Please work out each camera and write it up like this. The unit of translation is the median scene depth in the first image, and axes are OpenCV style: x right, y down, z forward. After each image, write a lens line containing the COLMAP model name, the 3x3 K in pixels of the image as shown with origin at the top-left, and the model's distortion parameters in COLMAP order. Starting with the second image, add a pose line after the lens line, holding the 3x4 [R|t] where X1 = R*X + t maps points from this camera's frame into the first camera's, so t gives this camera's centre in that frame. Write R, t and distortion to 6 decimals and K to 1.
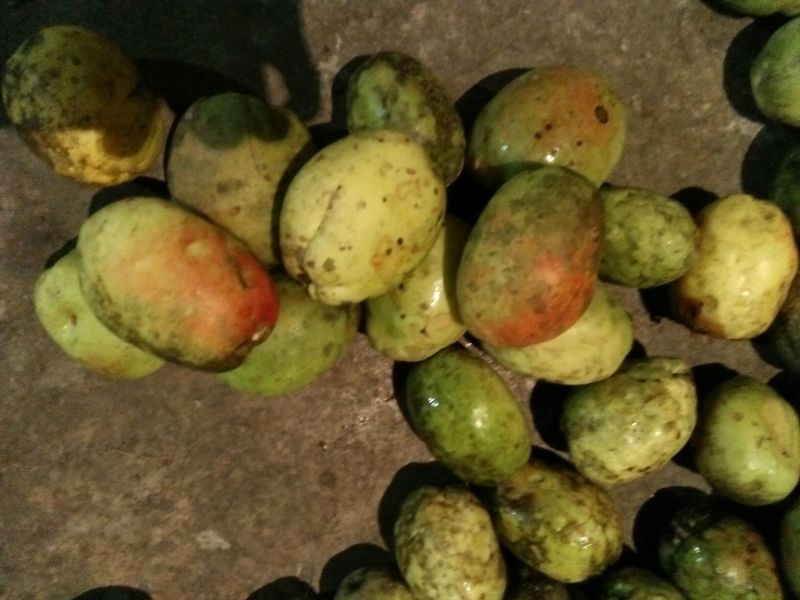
lens RADIAL K [[638.2, 0, 400.0], [0, 638.2, 300.0], [0, 0, 1]] dist [0.048765, -0.066547]
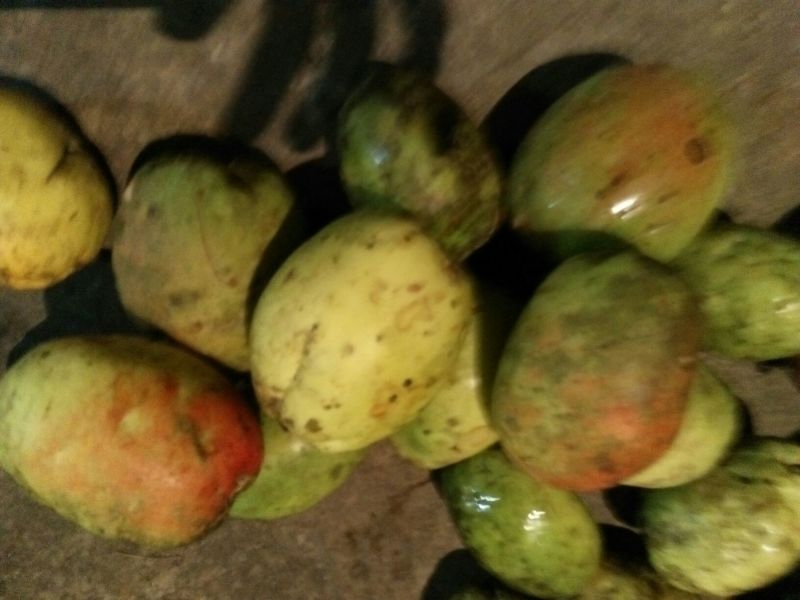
lens RADIAL K [[638.2, 0, 400.0], [0, 638.2, 300.0], [0, 0, 1]] dist [0.048765, -0.066547]
pose [[0.992648, -0.051162, -0.109696, 0.066958], [0.068900, 0.983957, 0.164563, -0.268225], [0.099516, -0.170911, 0.980248, 0.265991]]
